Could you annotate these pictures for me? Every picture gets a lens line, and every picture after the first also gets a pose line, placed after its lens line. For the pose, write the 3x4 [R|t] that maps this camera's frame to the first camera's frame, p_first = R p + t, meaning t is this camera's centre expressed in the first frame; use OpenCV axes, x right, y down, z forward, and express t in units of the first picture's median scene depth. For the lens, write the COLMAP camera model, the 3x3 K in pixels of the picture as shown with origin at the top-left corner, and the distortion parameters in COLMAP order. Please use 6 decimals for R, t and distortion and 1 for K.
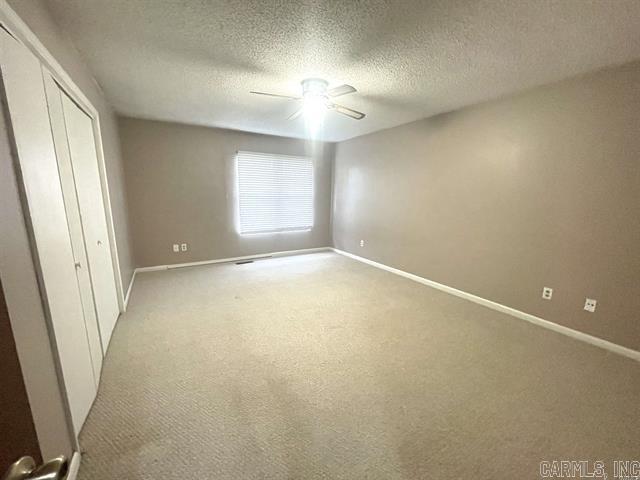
lens RADIAL K [[258.6, 0, 316.4], [0, 258.6, 241.5], [0, 0, 1]] dist [0.001463, -0.004027]
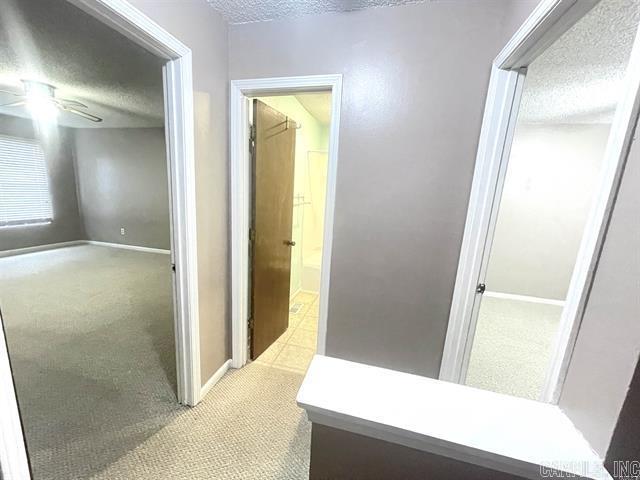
lens RADIAL K [[258.6, 0, 316.4], [0, 258.6, 241.5], [0, 0, 1]] dist [0.001463, -0.004027]
pose [[0.703905, -0.119751, 0.700127, -0.009981], [0.086762, 0.992801, 0.082580, 0.030821], [-0.704975, 0.002616, 0.709227, -0.305886]]
